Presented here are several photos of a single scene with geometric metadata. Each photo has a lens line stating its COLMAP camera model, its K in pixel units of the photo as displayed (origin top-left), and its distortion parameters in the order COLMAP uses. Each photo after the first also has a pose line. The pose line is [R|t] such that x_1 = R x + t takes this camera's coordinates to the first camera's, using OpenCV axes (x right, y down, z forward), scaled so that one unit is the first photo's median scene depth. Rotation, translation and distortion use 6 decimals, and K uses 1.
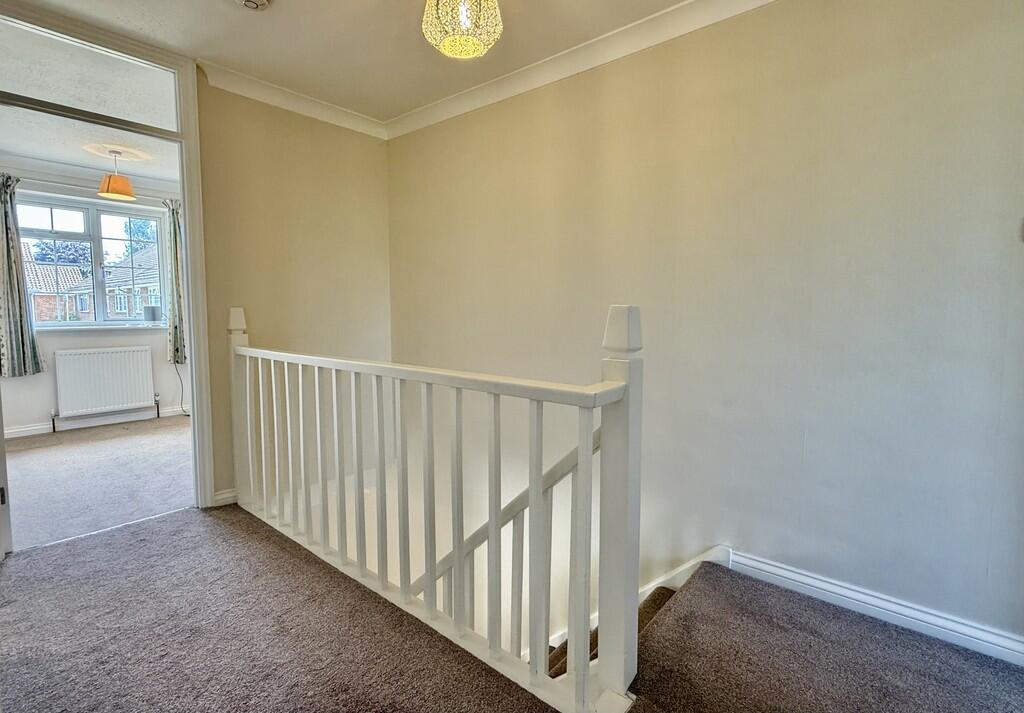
lens RADIAL K [[488.0, 0, 510.7], [0, 488.0, 350.3], [0, 0, 1]] dist [-0.001426, -0.001962]
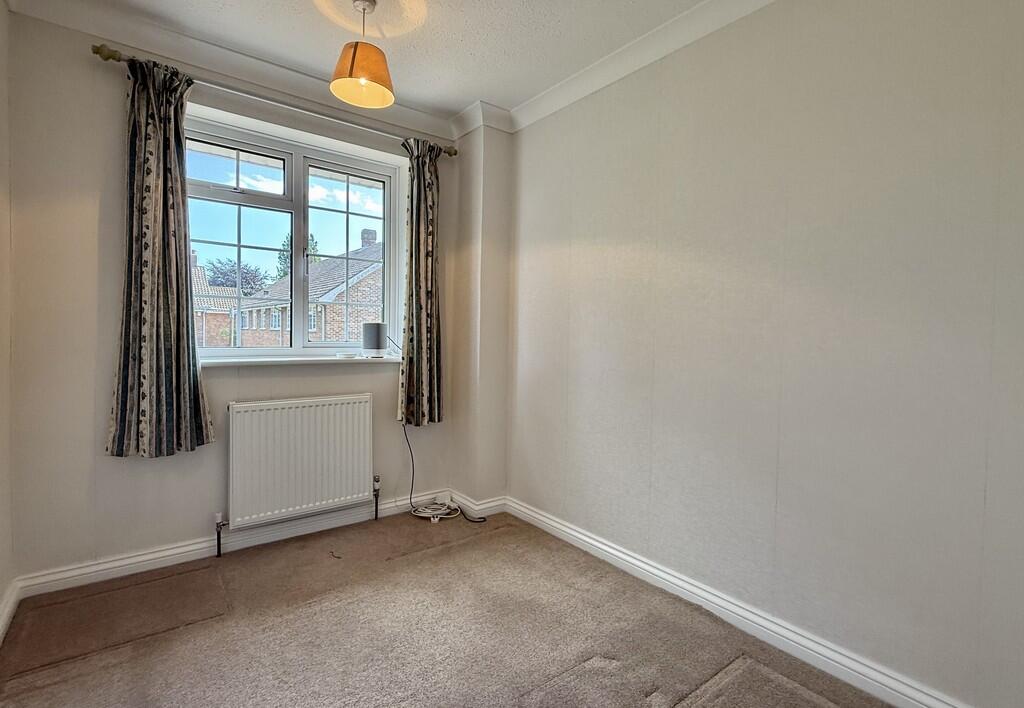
lens RADIAL K [[488.0, 0, 512.1], [0, 488.0, 348.3], [0, 0, 1]] dist [-0.001426, -0.001962]
pose [[0.977499, 0.023372, -0.209643, -0.529571], [-0.033736, 0.998372, -0.045995, -0.046028], [0.208227, 0.052032, 0.976696, 0.545984]]
